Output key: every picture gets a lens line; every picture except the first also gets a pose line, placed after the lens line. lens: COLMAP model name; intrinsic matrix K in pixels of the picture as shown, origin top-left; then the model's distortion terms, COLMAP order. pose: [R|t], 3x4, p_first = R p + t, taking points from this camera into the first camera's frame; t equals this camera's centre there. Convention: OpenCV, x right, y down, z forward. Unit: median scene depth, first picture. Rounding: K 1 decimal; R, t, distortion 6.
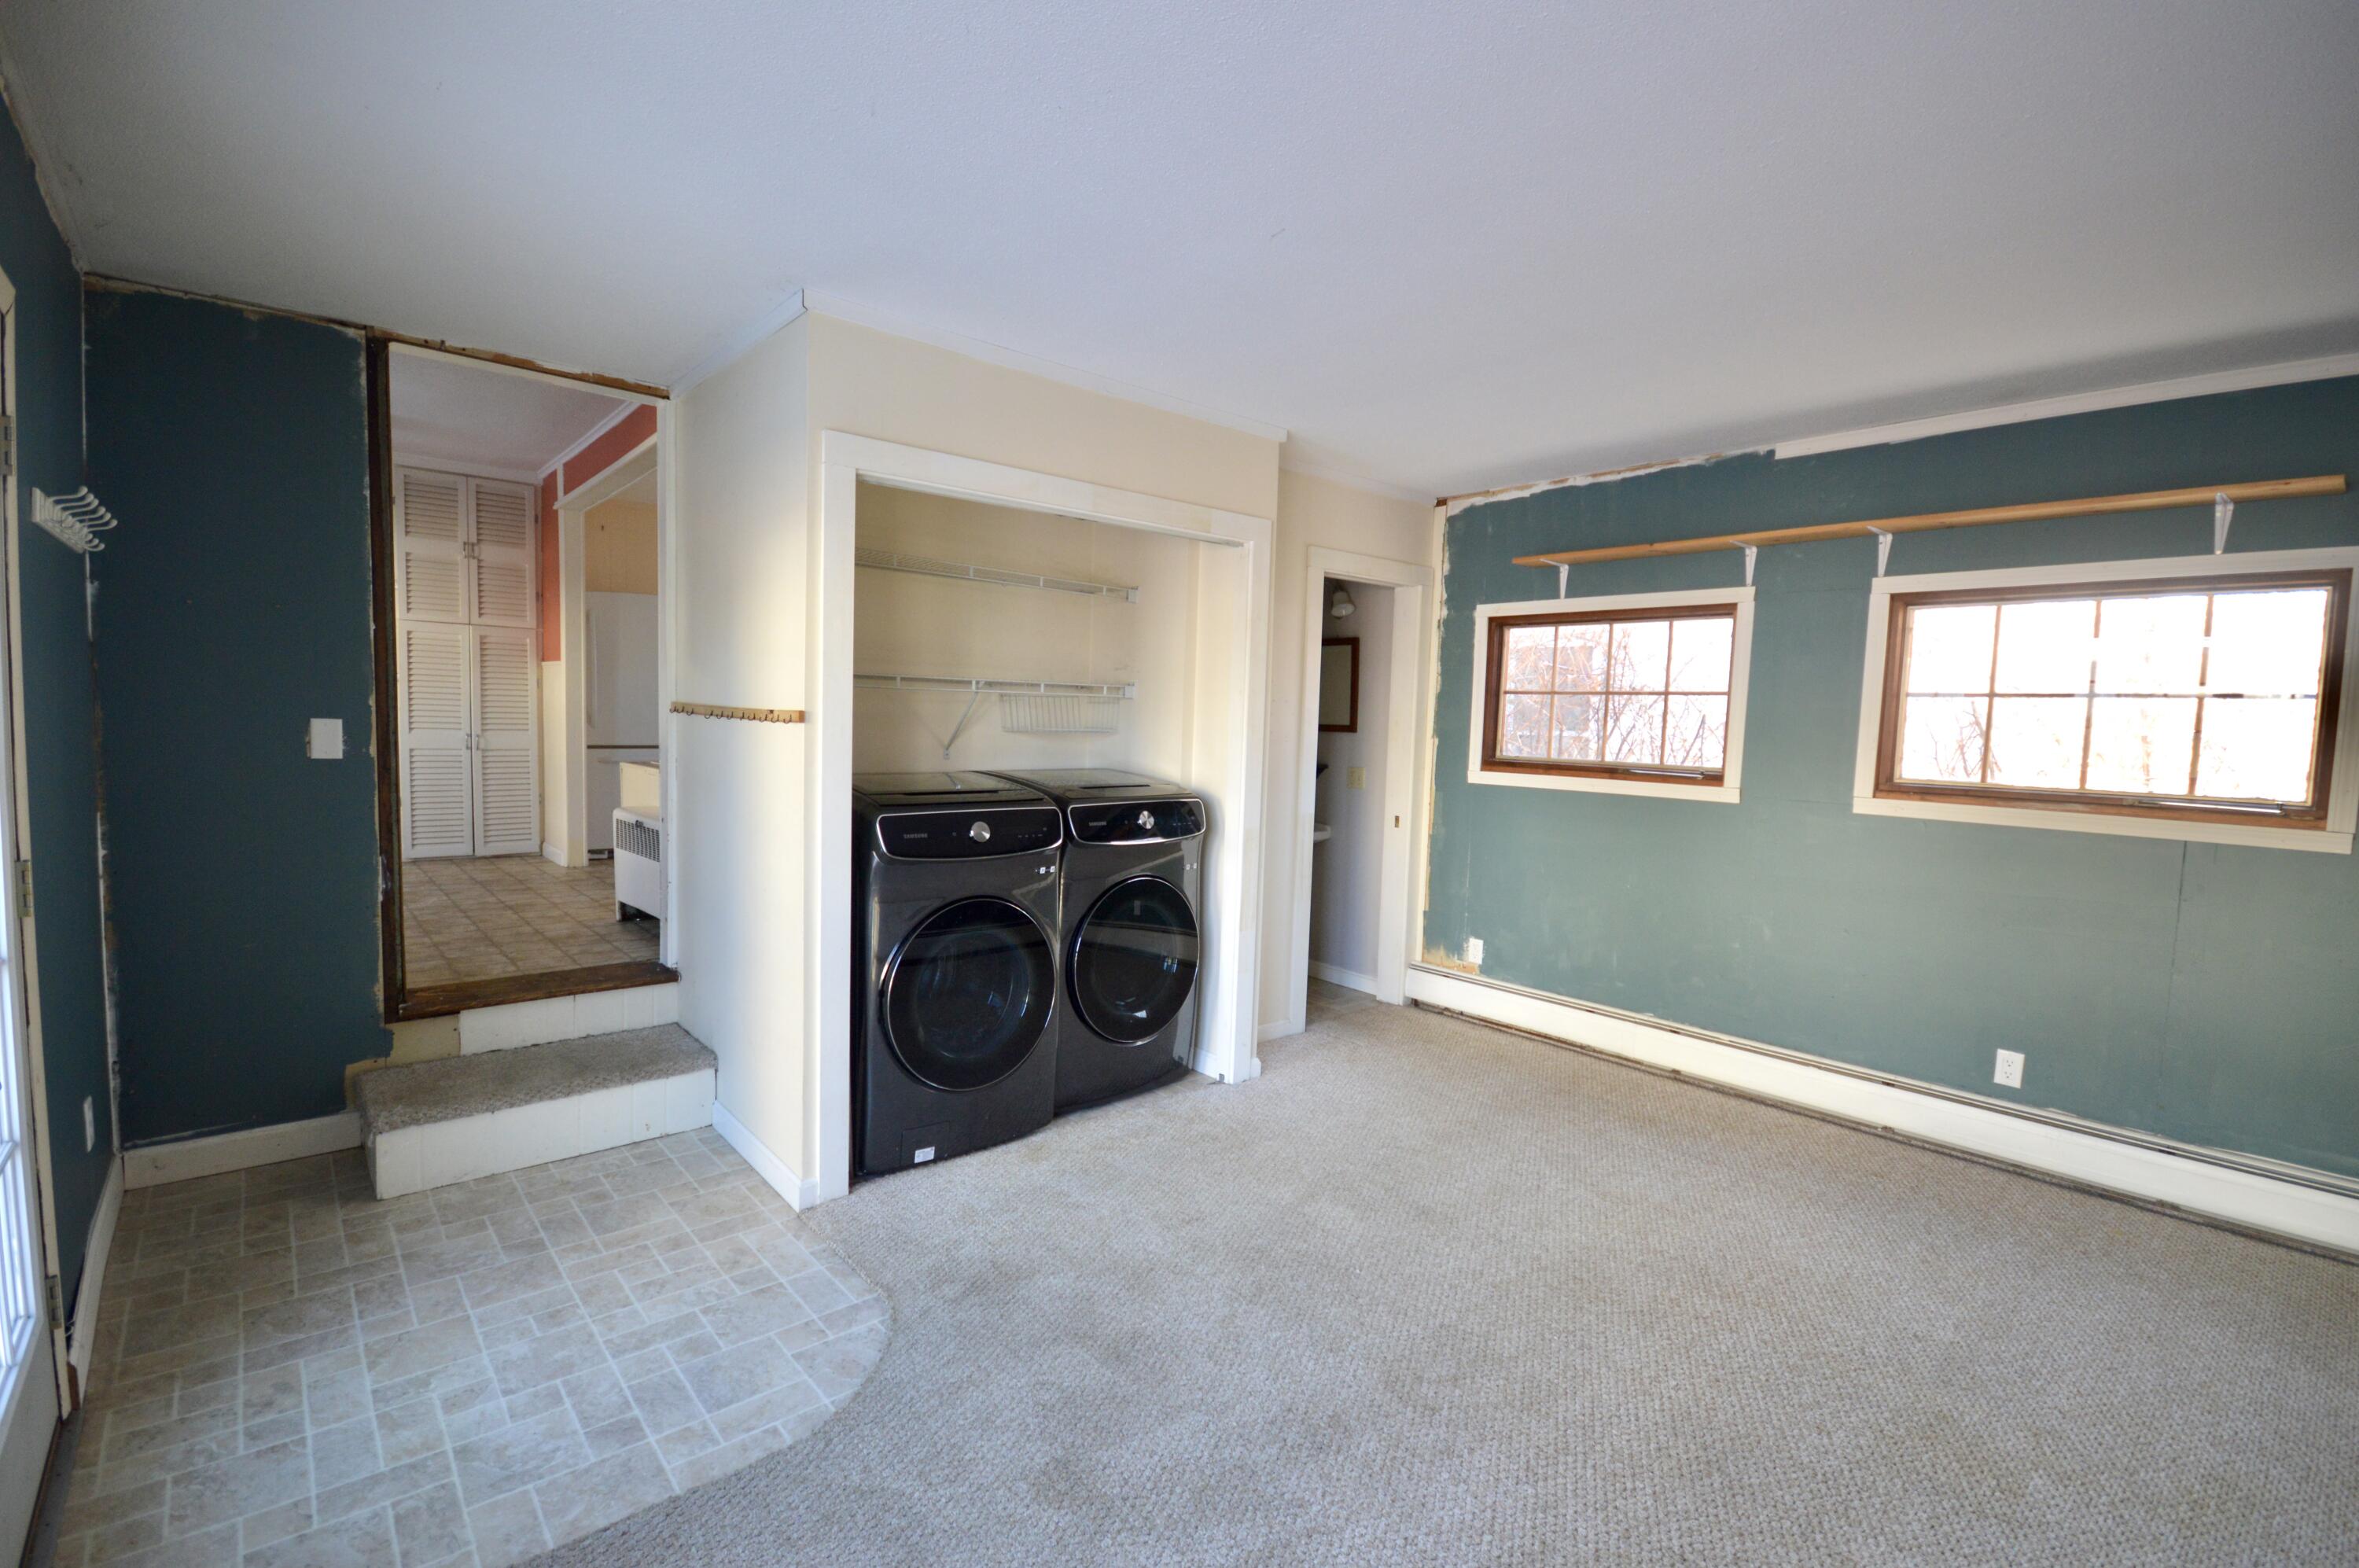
lens RADIAL K [[1049.4, 0, 1166.2], [0, 1049.4, 791.6], [0, 0, 1]] dist [0.009157, -0.011896]
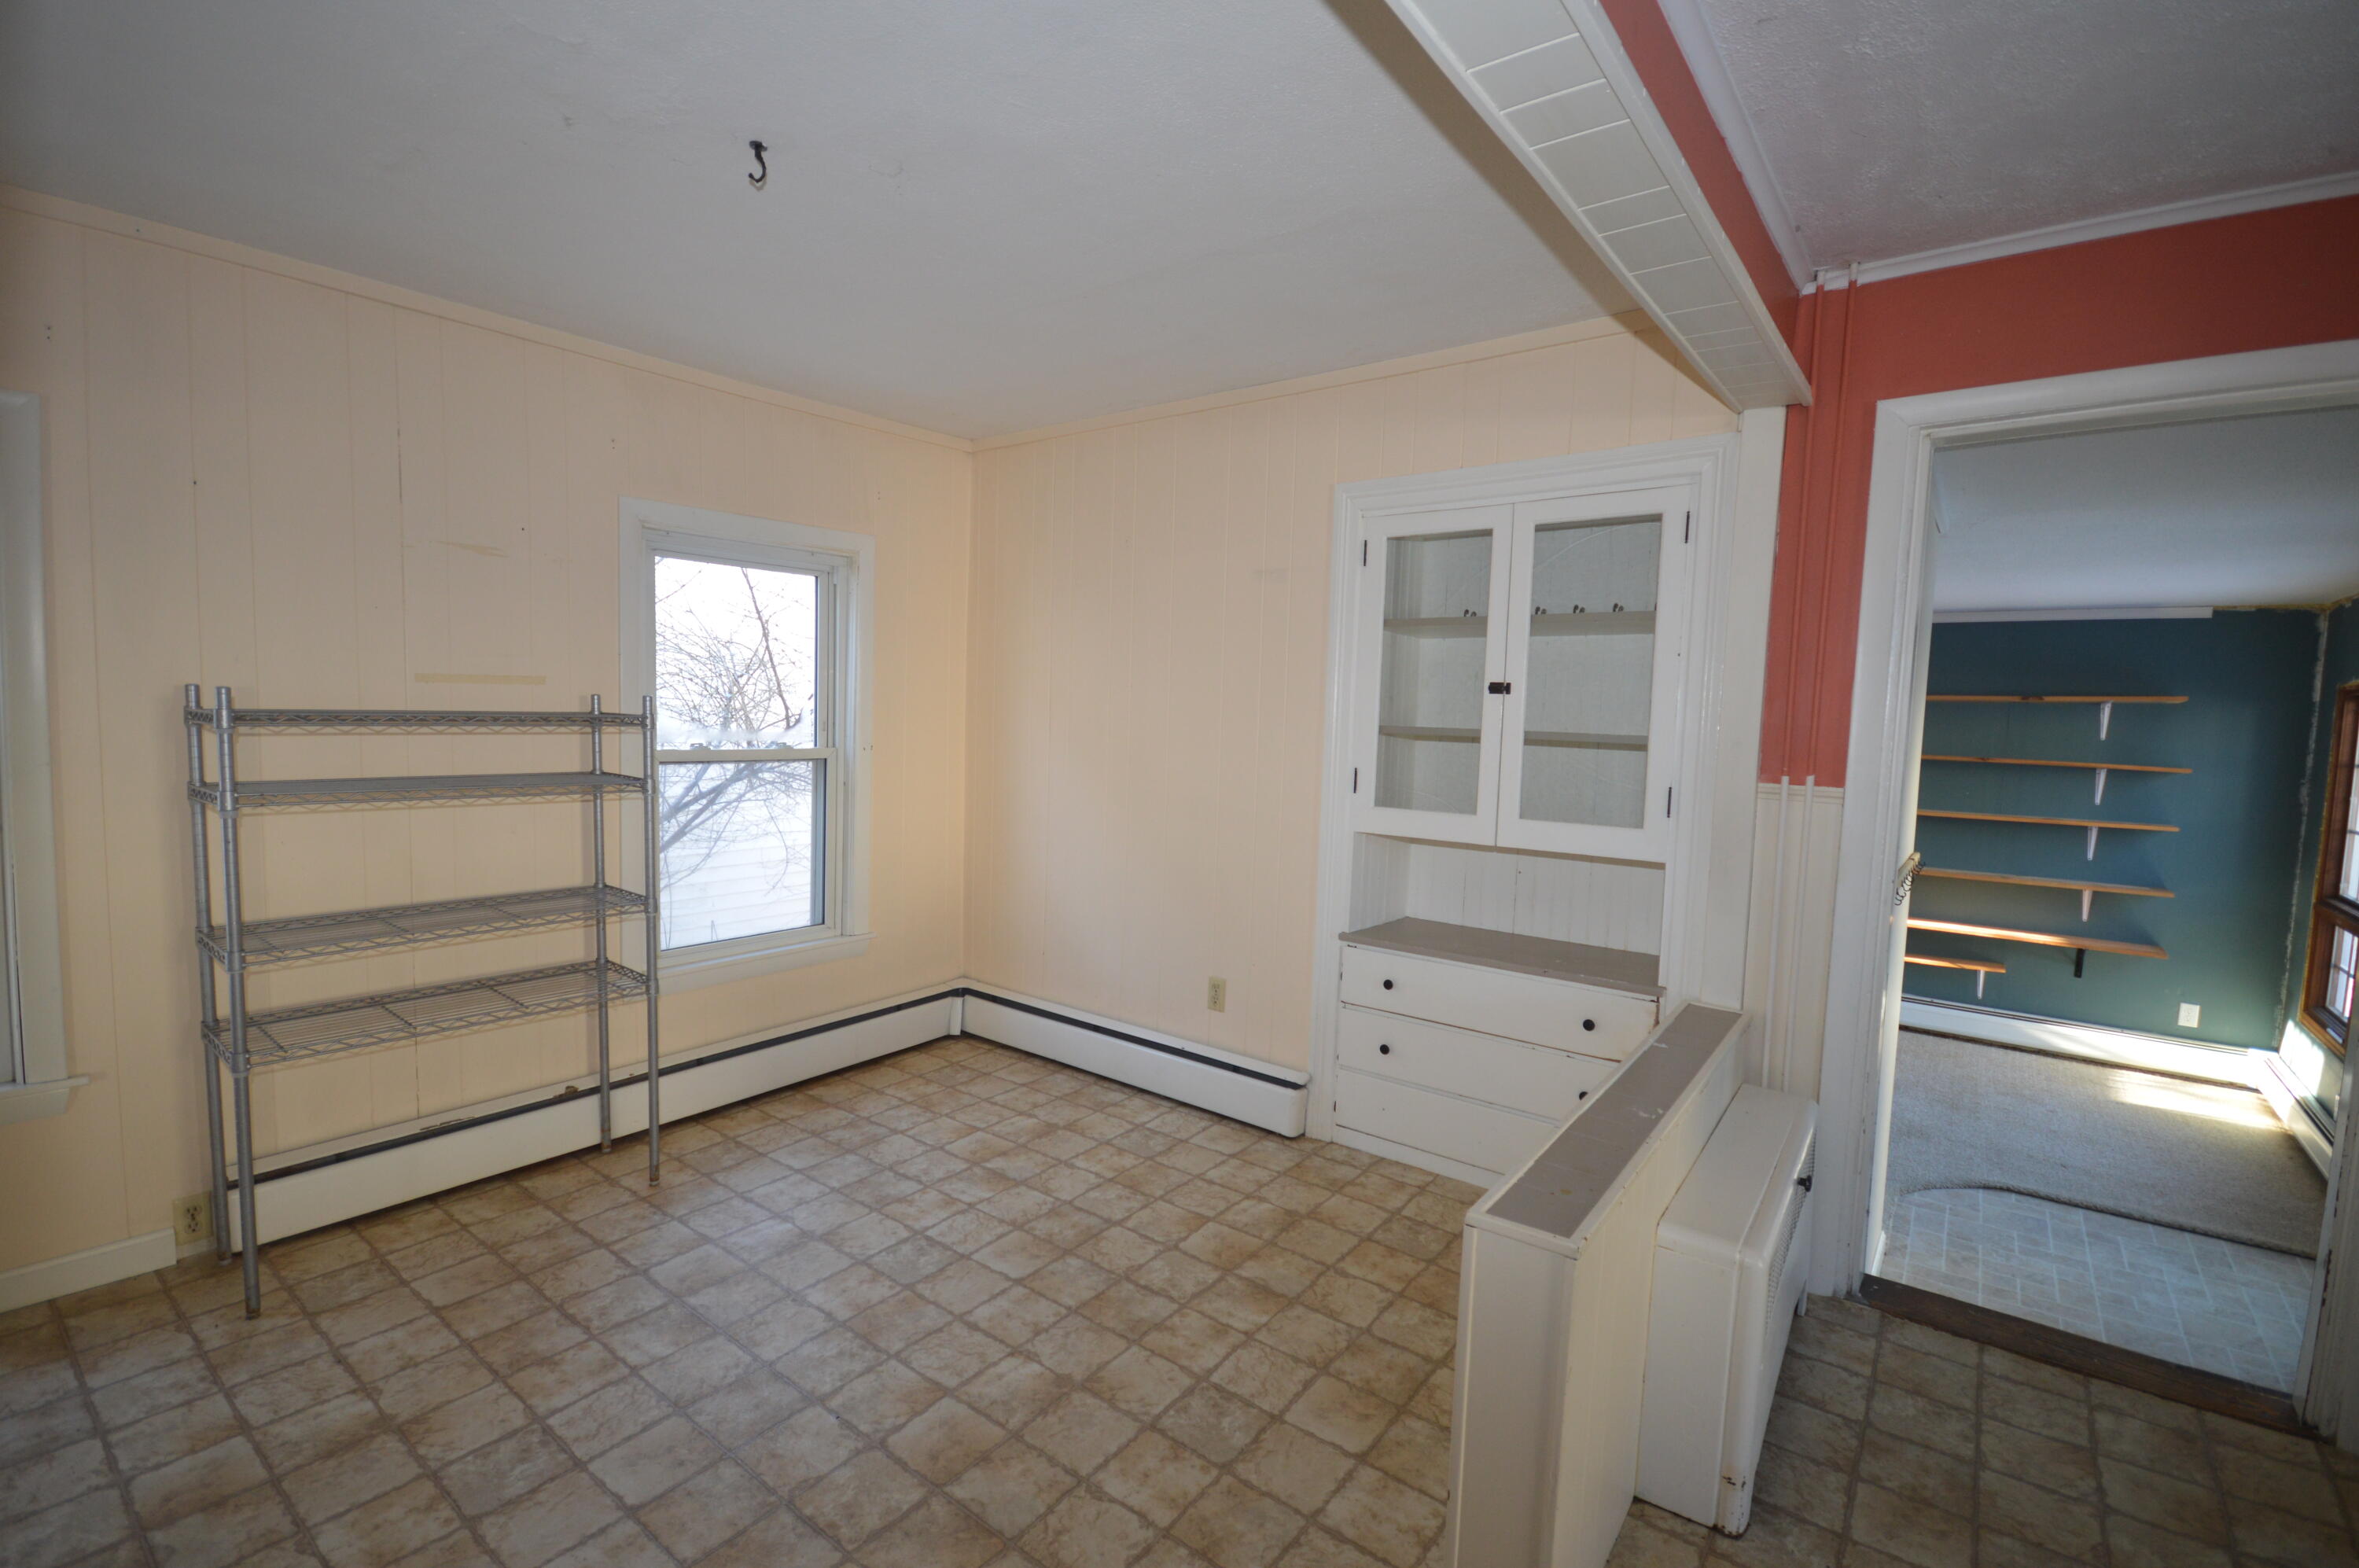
lens RADIAL K [[1049.4, 0, 1166.2], [0, 1049.4, 791.6], [0, 0, 1]] dist [0.009157, -0.011896]
pose [[-0.199258, -0.121234, 0.972419, -1.232229], [0.036243, 0.990727, 0.130943, -0.316167], [-0.979277, 0.061334, -0.193016, 1.898849]]
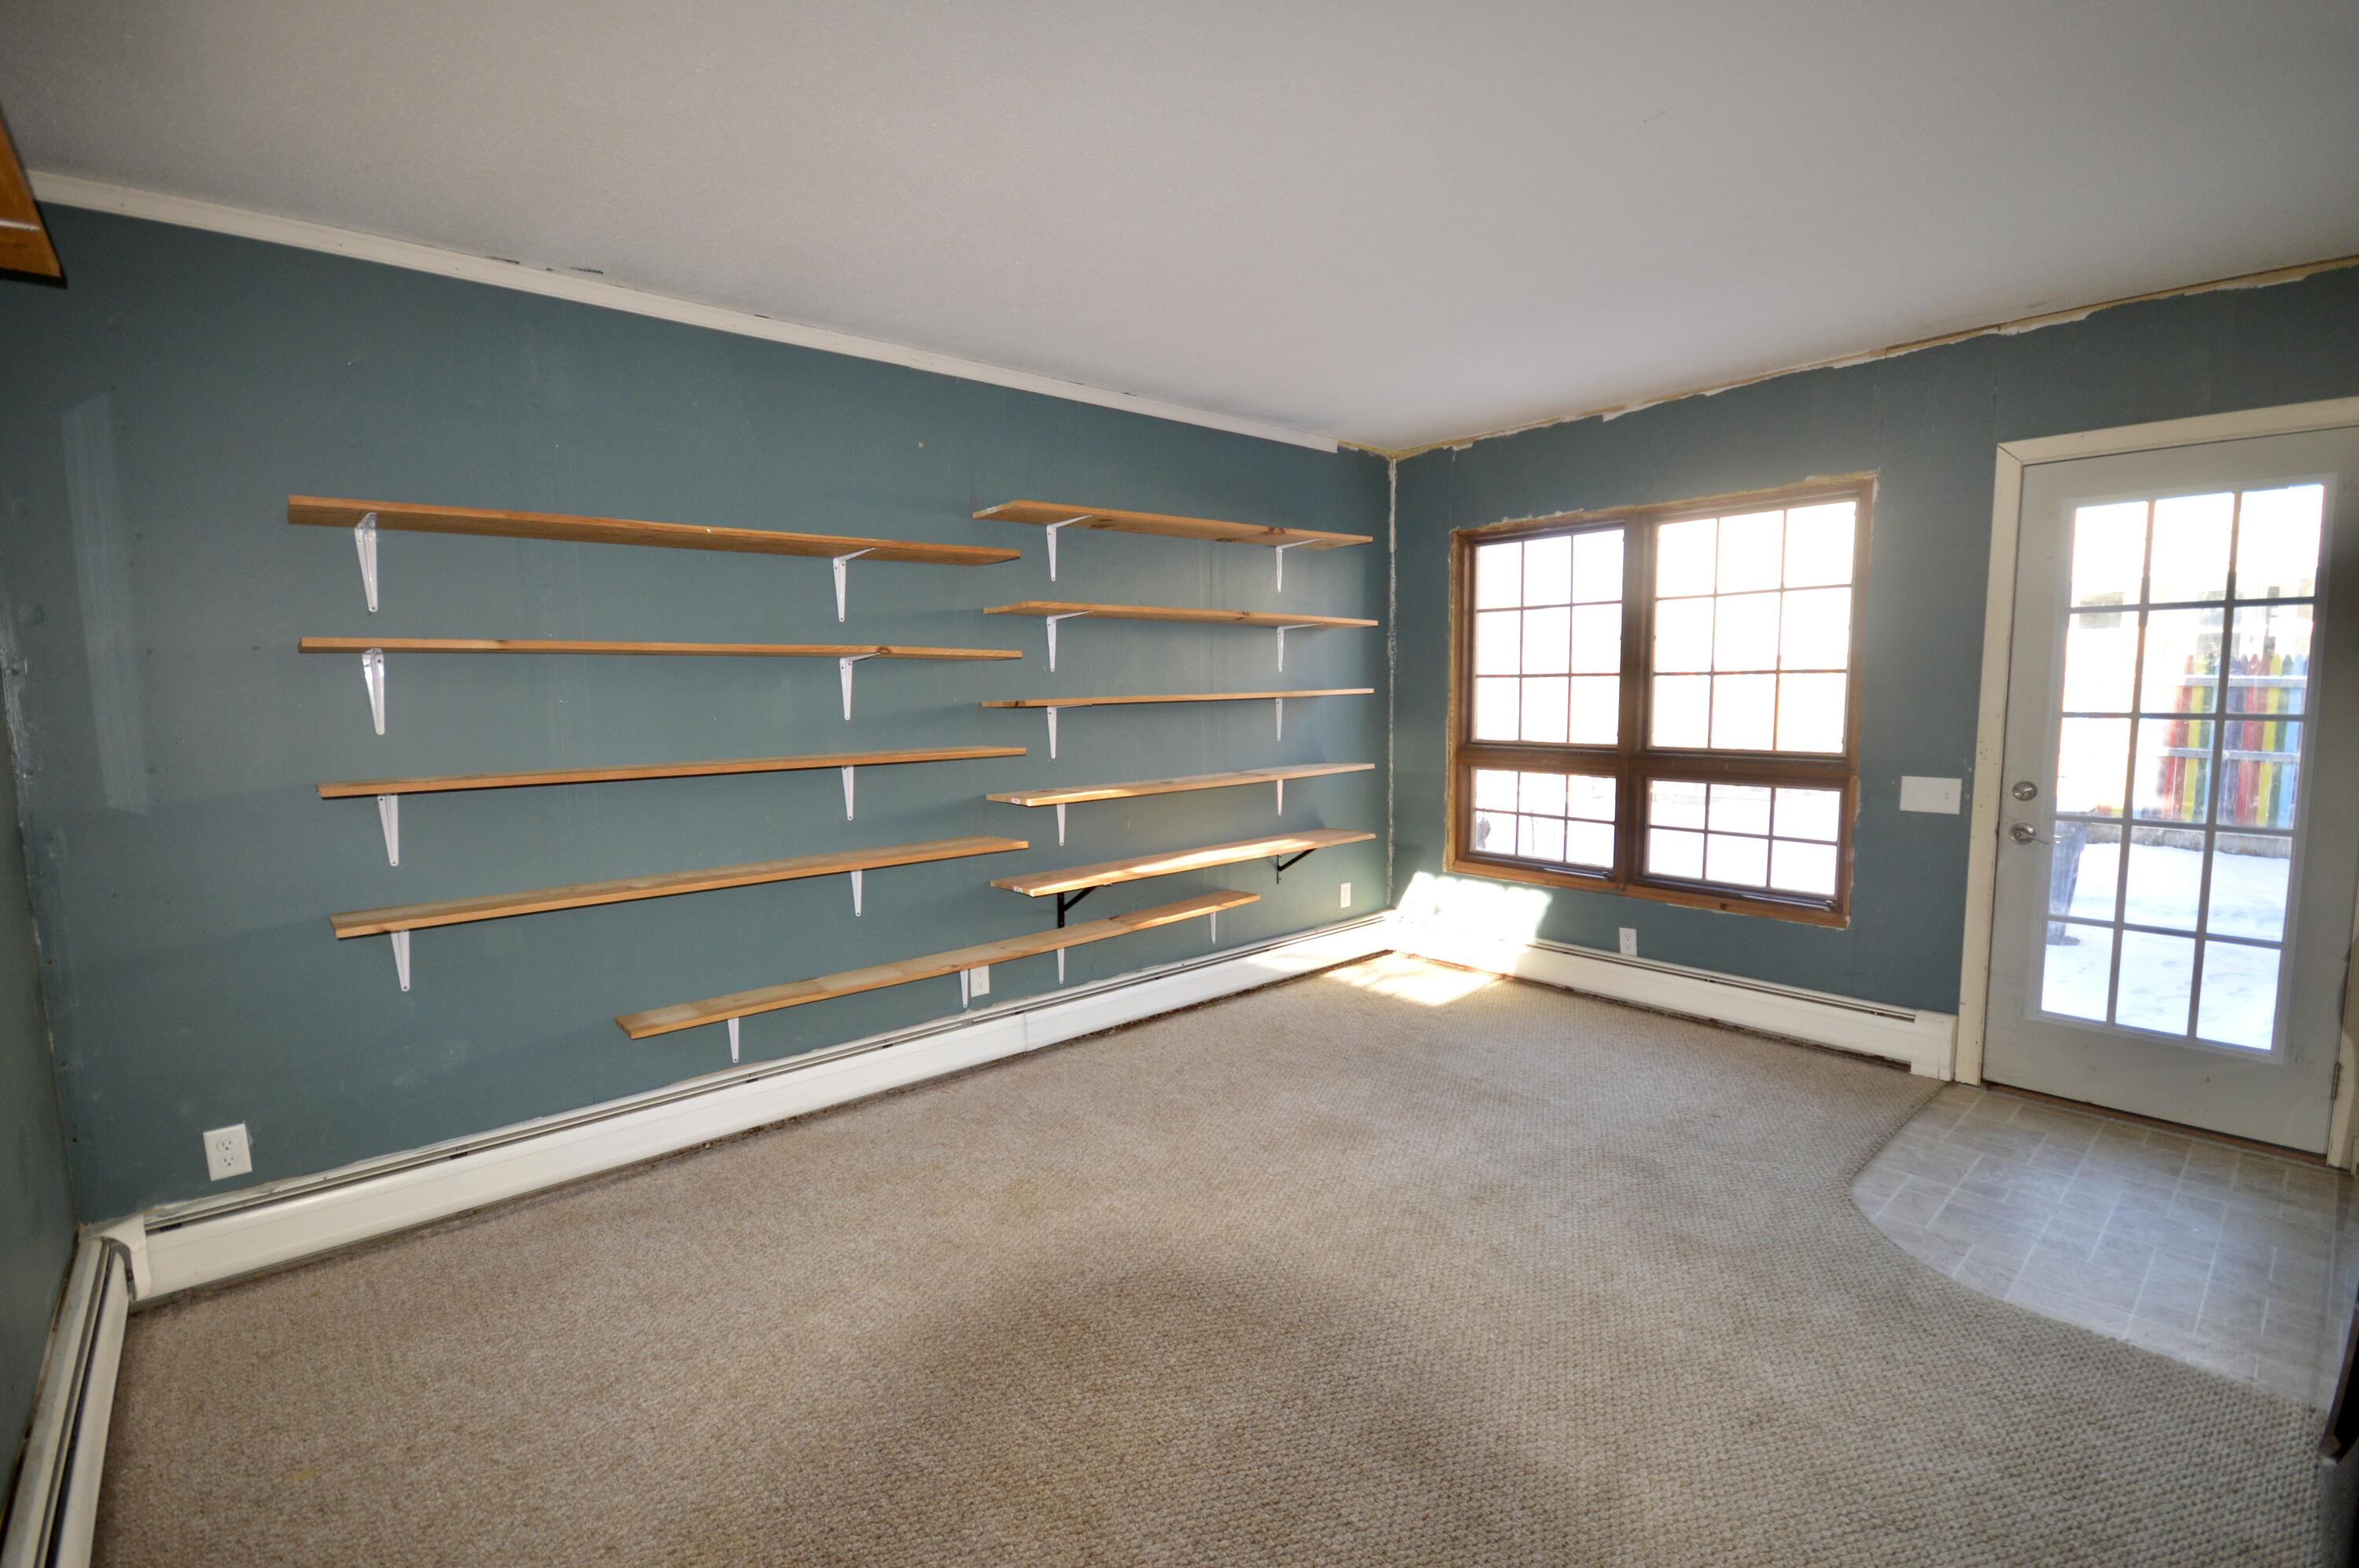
lens RADIAL K [[1049.4, 0, 1166.2], [0, 1049.4, 791.6], [0, 0, 1]] dist [0.009157, -0.011896]
pose [[-0.999849, -0.015880, -0.007051, 0.381888], [-0.016879, 0.983995, 0.177392, -0.093348], [0.004121, 0.177485, -0.984115, 1.468607]]
